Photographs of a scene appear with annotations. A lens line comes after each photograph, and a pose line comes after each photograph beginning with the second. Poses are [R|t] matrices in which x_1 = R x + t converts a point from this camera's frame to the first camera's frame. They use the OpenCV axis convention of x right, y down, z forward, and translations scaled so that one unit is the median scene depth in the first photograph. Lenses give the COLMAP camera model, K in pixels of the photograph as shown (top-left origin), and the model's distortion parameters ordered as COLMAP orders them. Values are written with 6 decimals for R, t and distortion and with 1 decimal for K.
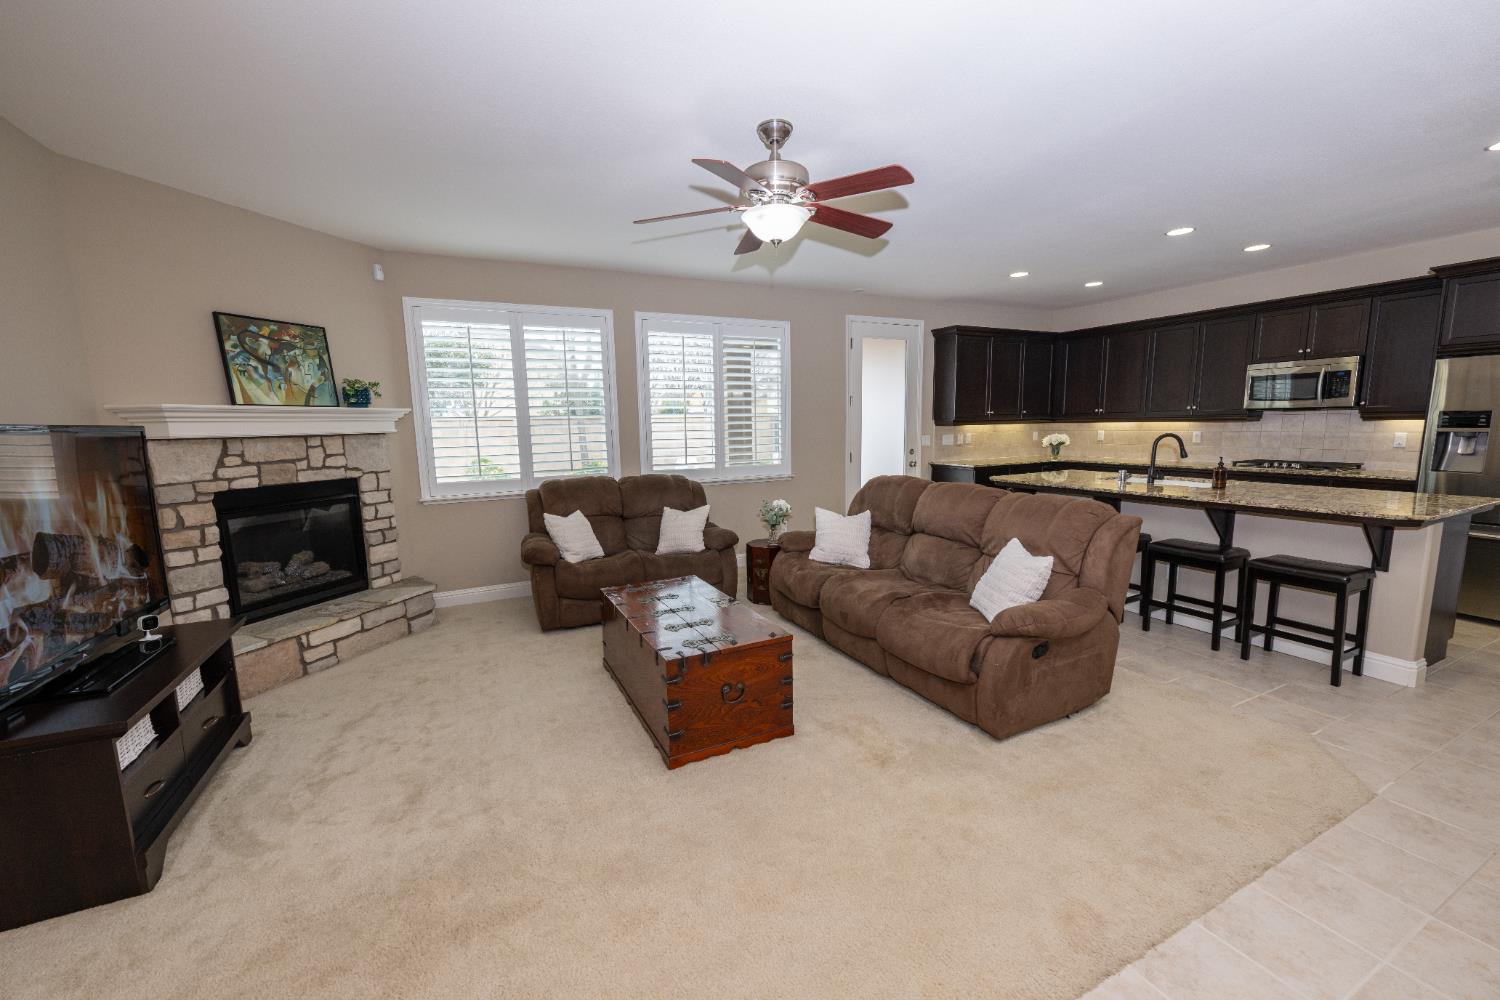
lens RADIAL K [[591.6, 0, 745.1], [0, 591.6, 505.2], [0, 0, 1]] dist [-0.001587, -0.000028]
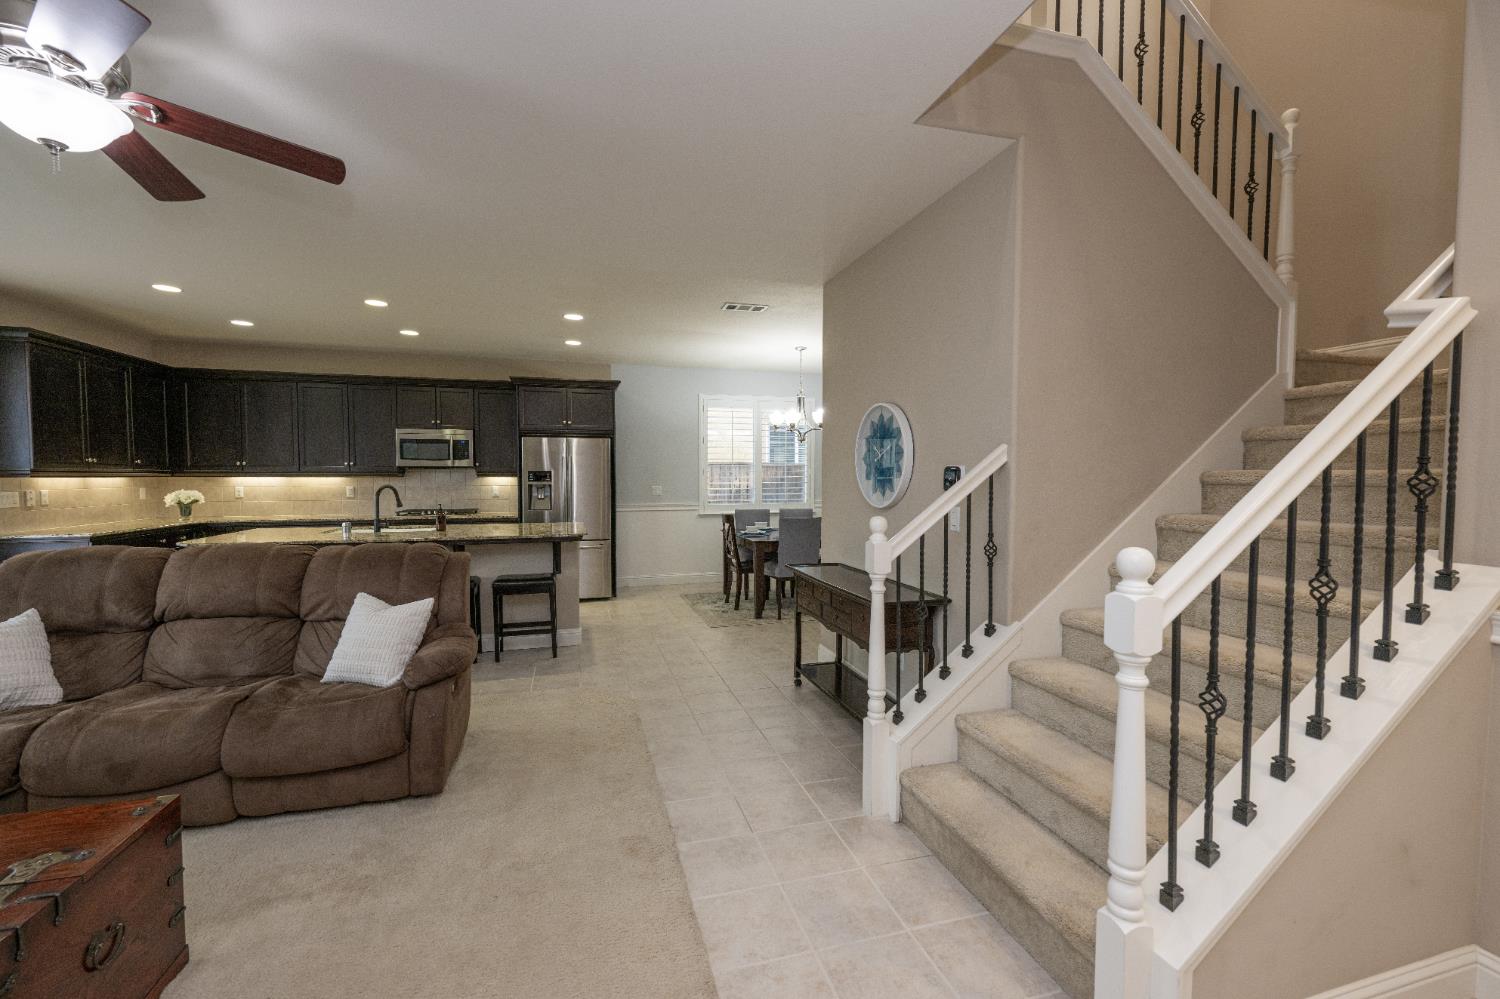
lens RADIAL K [[616.2, 0, 744.4], [0, 616.2, 501.6], [0, 0, 1]] dist [0.000238, 0.000277]
pose [[0.180497, -0.020469, 0.983362, -0.305055], [0.131954, 0.991249, -0.003587, -0.002011], [-0.974684, 0.130406, 0.181619, 0.189602]]
